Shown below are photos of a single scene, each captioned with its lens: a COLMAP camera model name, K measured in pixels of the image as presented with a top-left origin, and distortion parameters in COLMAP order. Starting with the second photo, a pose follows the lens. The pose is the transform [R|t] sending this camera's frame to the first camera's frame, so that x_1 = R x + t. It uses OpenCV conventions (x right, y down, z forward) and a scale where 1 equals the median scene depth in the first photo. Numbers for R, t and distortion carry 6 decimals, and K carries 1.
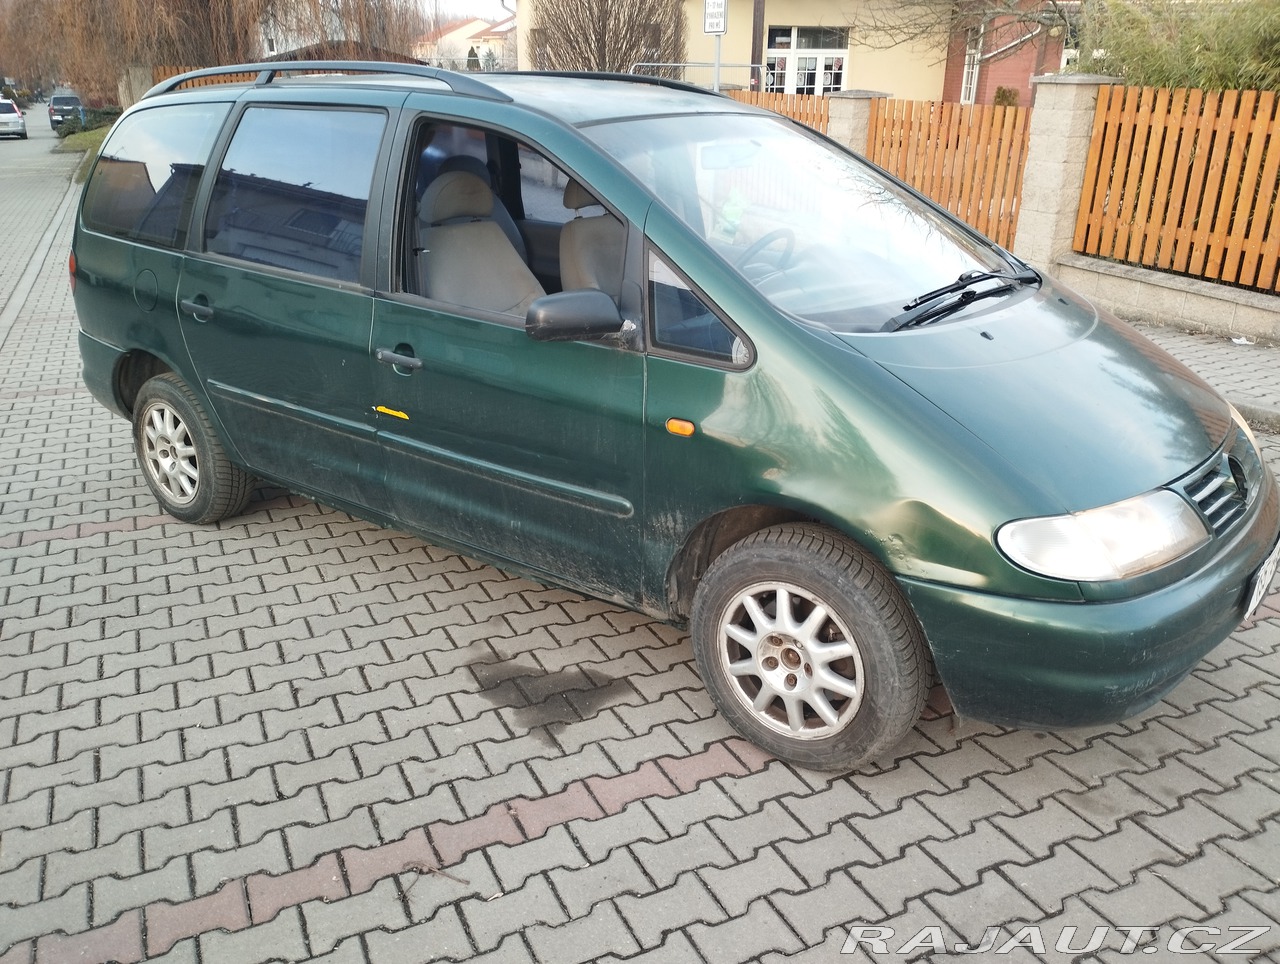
lens RADIAL K [[1053.7, 0, 646.5], [0, 1053.7, 475.3], [0, 0, 1]] dist [0.082000, -0.086093]
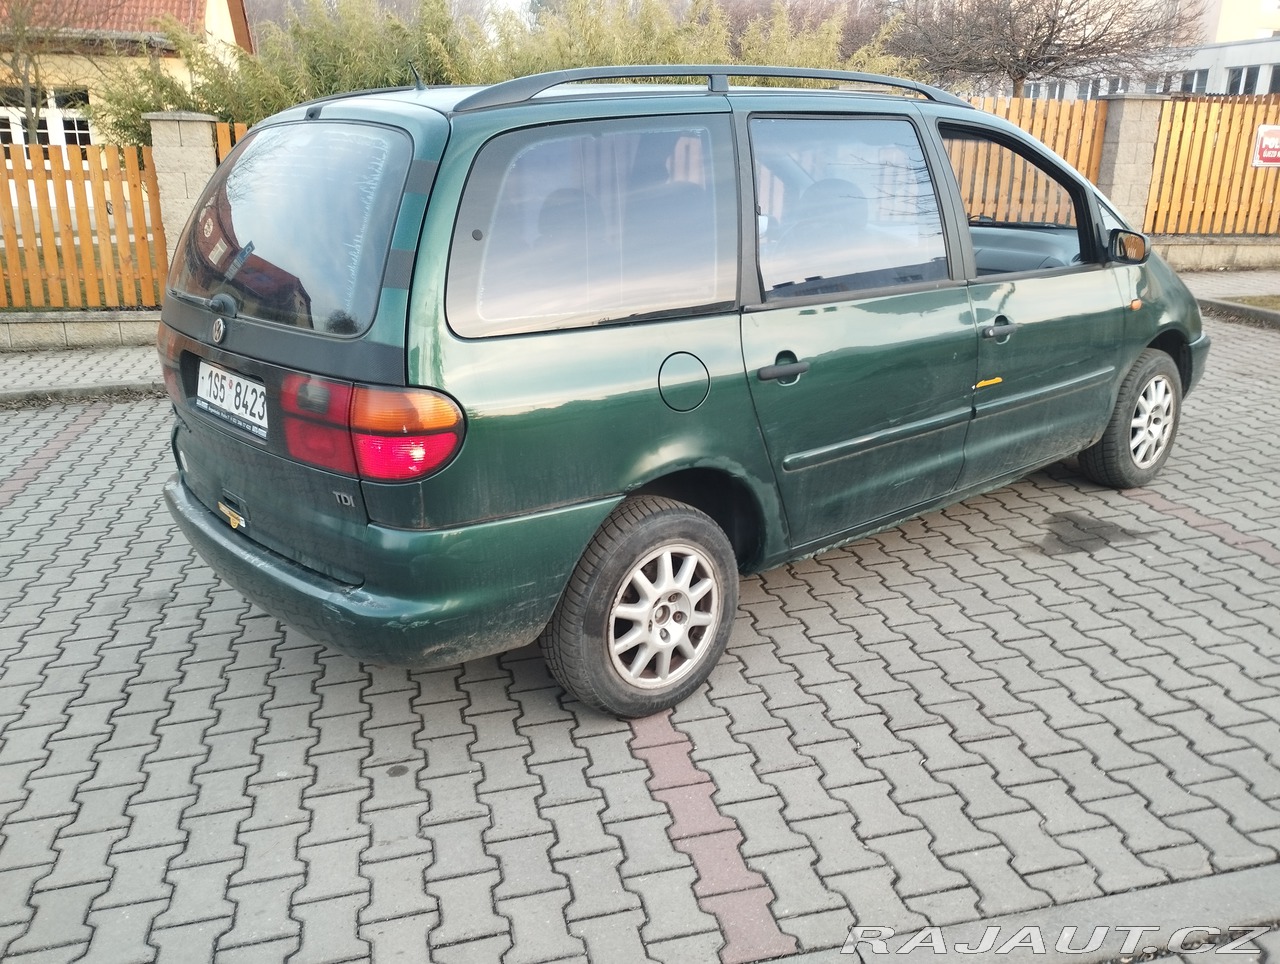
lens RADIAL K [[1047.5, 0, 640.0], [0, 1047.5, 482.0], [0, 0, 1]] dist [0.075442, -0.083571]
pose [[0.210035, -0.305119, 0.928864, -1.495520], [0.343441, 0.912536, 0.222096, -0.364650], [-0.915387, 0.272362, 0.296455, 1.117175]]
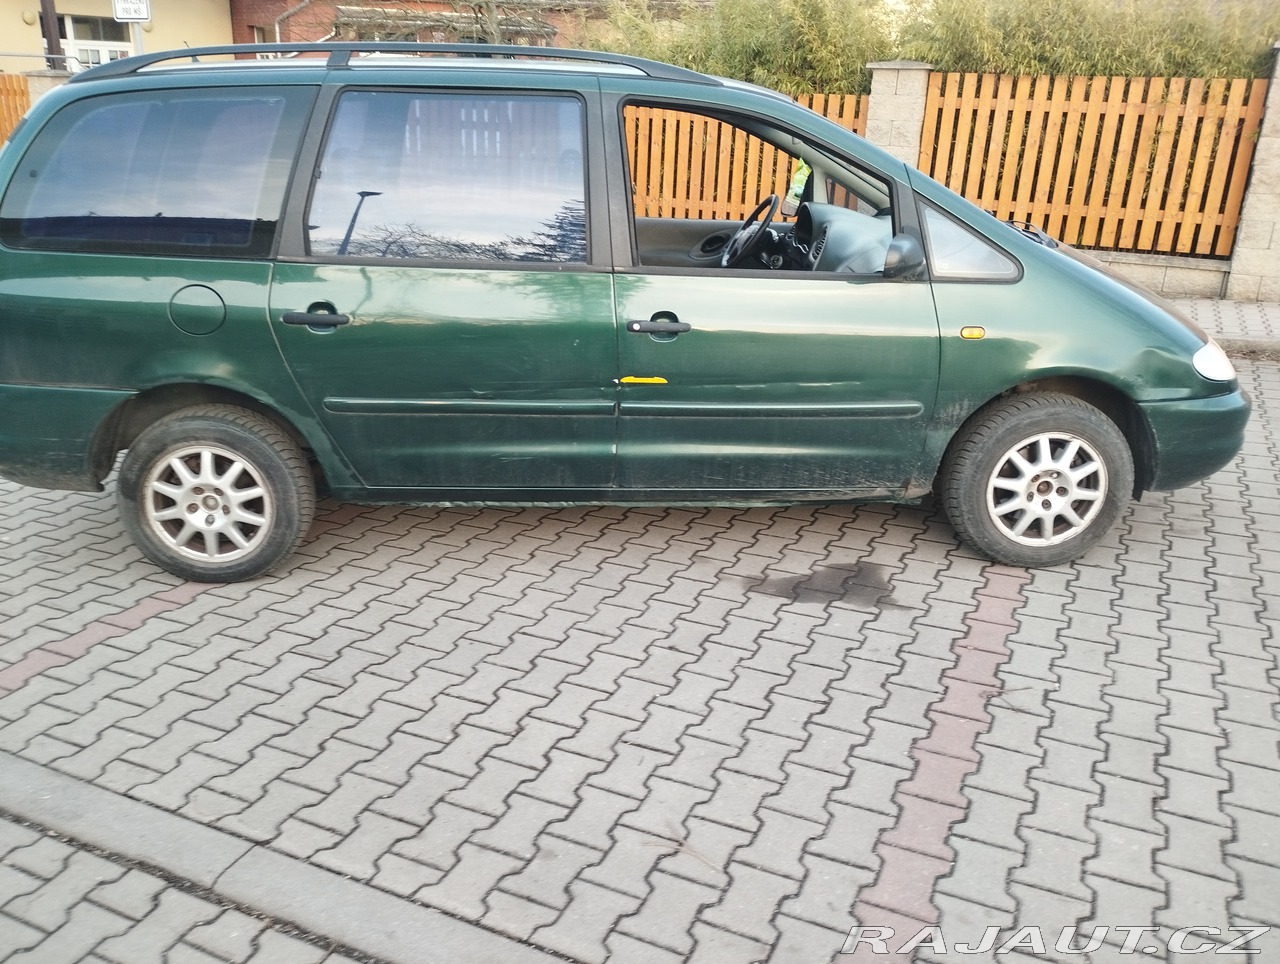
lens RADIAL K [[1047.5, 0, 640.0], [0, 1047.5, 482.0], [0, 0, 1]] dist [0.075442, -0.083571]
pose [[0.774228, -0.211811, 0.596412, -0.956500], [0.207801, 0.975170, 0.076568, -0.044175], [-0.597821, 0.064654, 0.799018, 0.185427]]
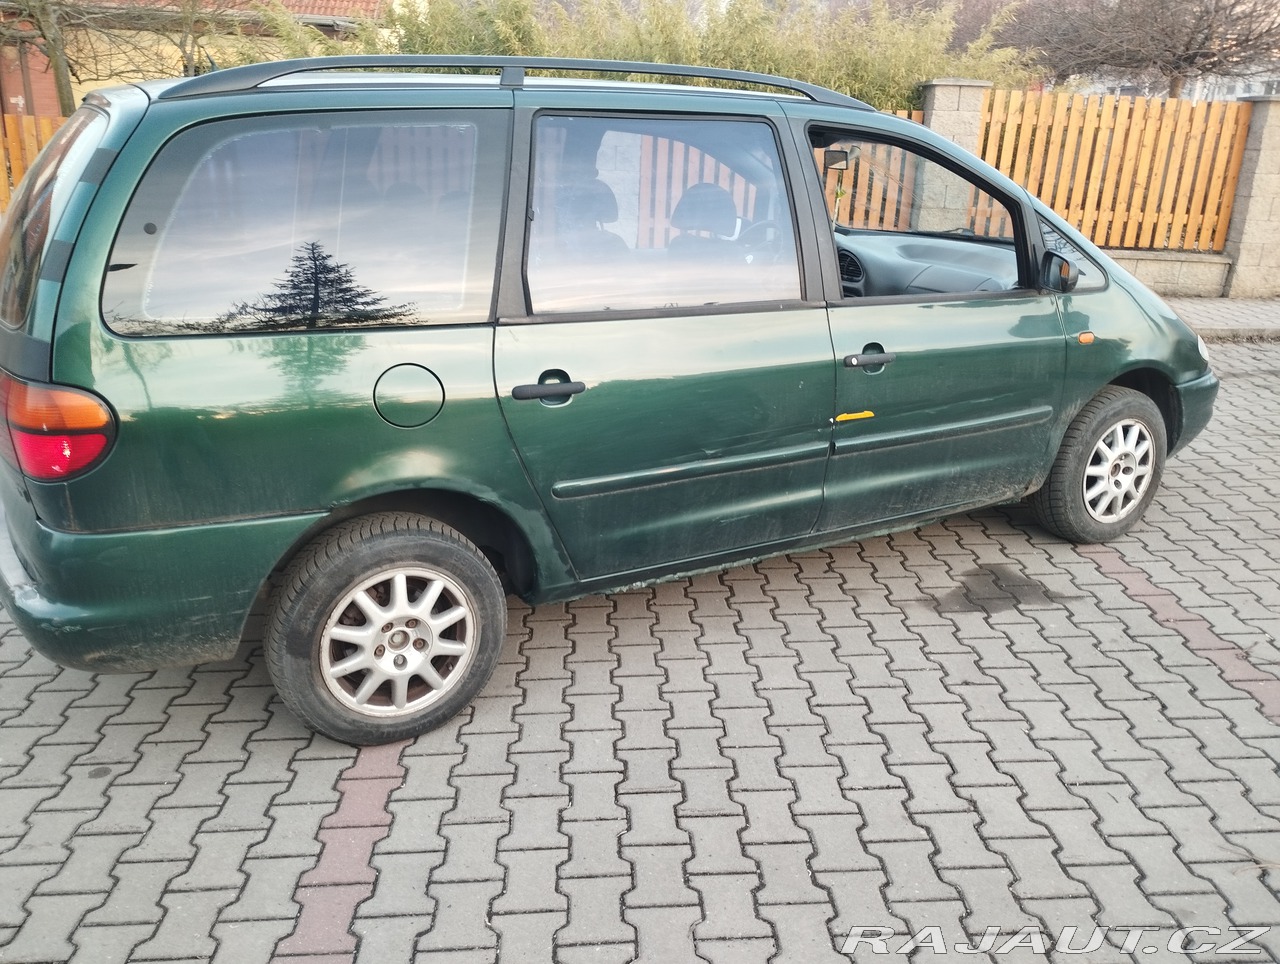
lens RADIAL K [[1049.0, 0, 645.8], [0, 1049.0, 484.6], [0, 0, 1]] dist [0.078127, -0.085216]
pose [[0.383380, -0.291291, 0.876453, -1.310829], [0.300957, 0.936568, 0.179625, -0.257390], [-0.873181, 0.194910, 0.446728, 0.795130]]
